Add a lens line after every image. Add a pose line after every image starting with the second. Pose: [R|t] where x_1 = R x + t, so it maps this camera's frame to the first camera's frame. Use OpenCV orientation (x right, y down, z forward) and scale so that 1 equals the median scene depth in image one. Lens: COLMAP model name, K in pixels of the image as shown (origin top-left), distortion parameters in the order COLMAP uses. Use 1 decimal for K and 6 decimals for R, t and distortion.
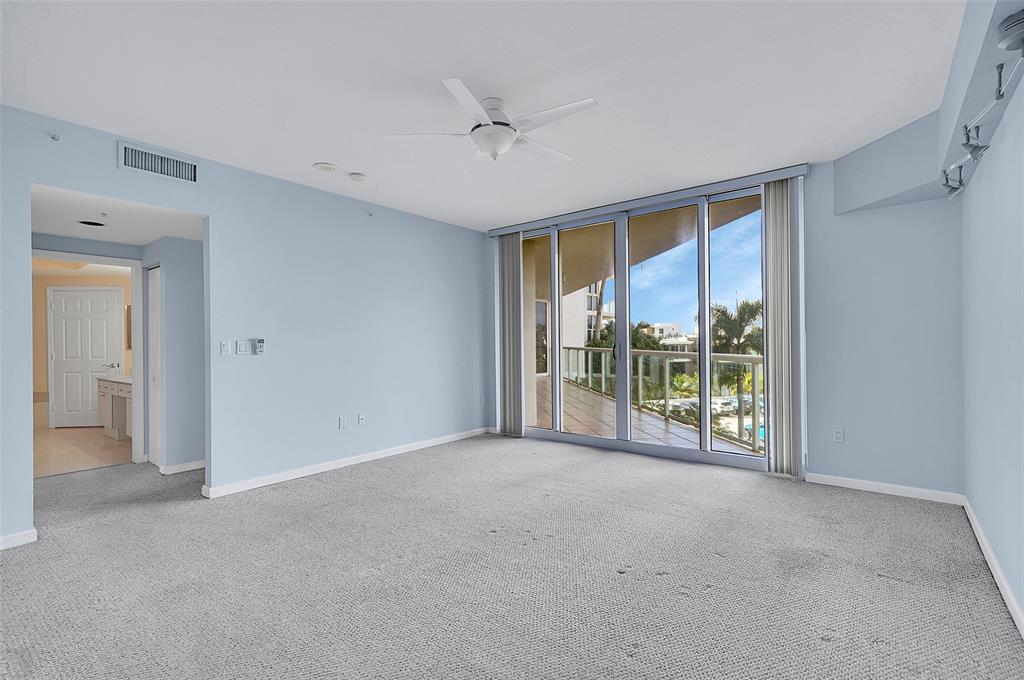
lens RADIAL K [[469.6, 0, 512.0], [0, 469.6, 340.0], [0, 0, 1]] dist [0.000419, 0.000057]
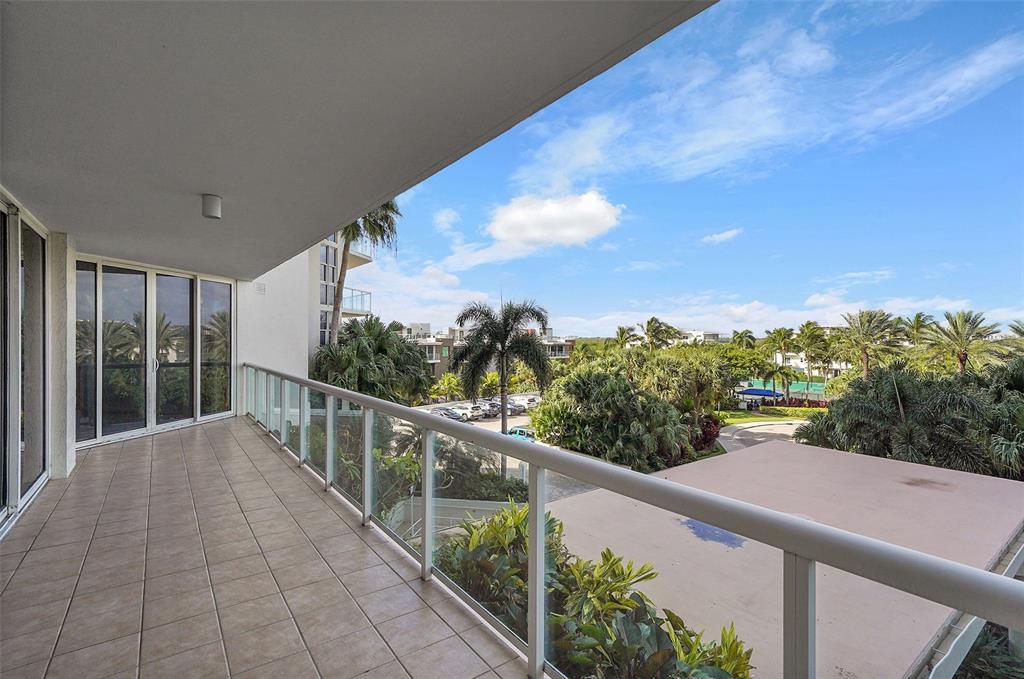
lens RADIAL K [[469.6, 0, 512.0], [0, 469.6, 339.5], [0, 0, 1]] dist [0.000419, 0.000057]
pose [[0.862354, 0.011804, 0.506168, 0.051217], [-0.013906, 0.999903, 0.000374, -0.012956], [-0.506114, -0.007361, 0.862435, 0.231669]]
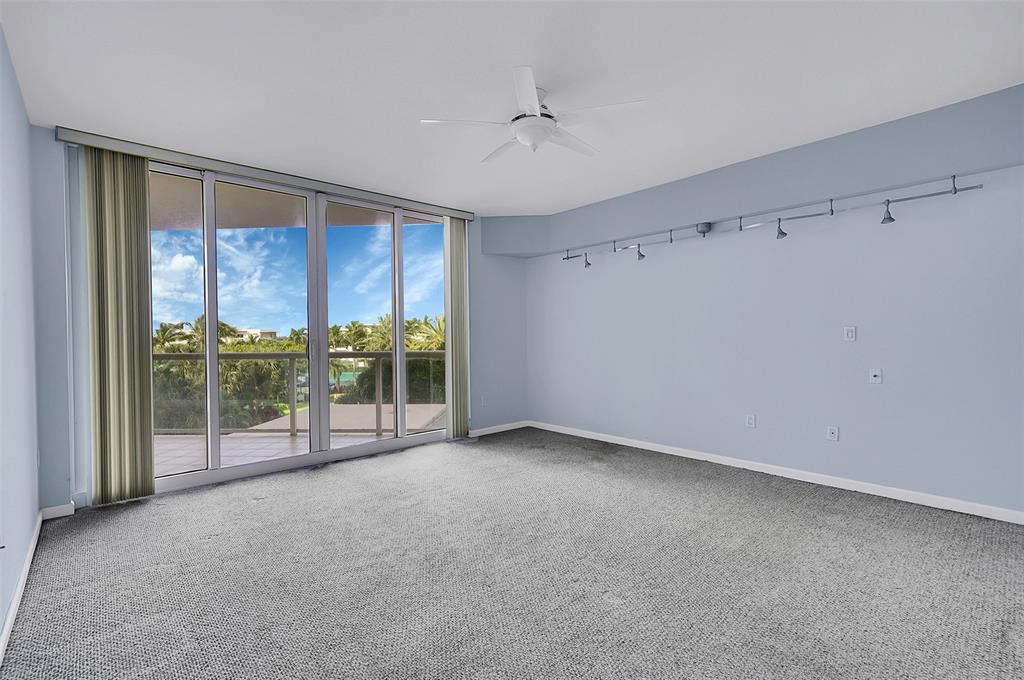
lens RADIAL K [[469.6, 0, 512.0], [0, 469.6, 340.0], [0, 0, 1]] dist [0.000419, 0.000057]
pose [[0.159682, -0.002165, 0.987166, -0.121017], [0.006871, 0.999976, 0.001081, 0.001113], [-0.987145, 0.006610, 0.159693, 0.106017]]
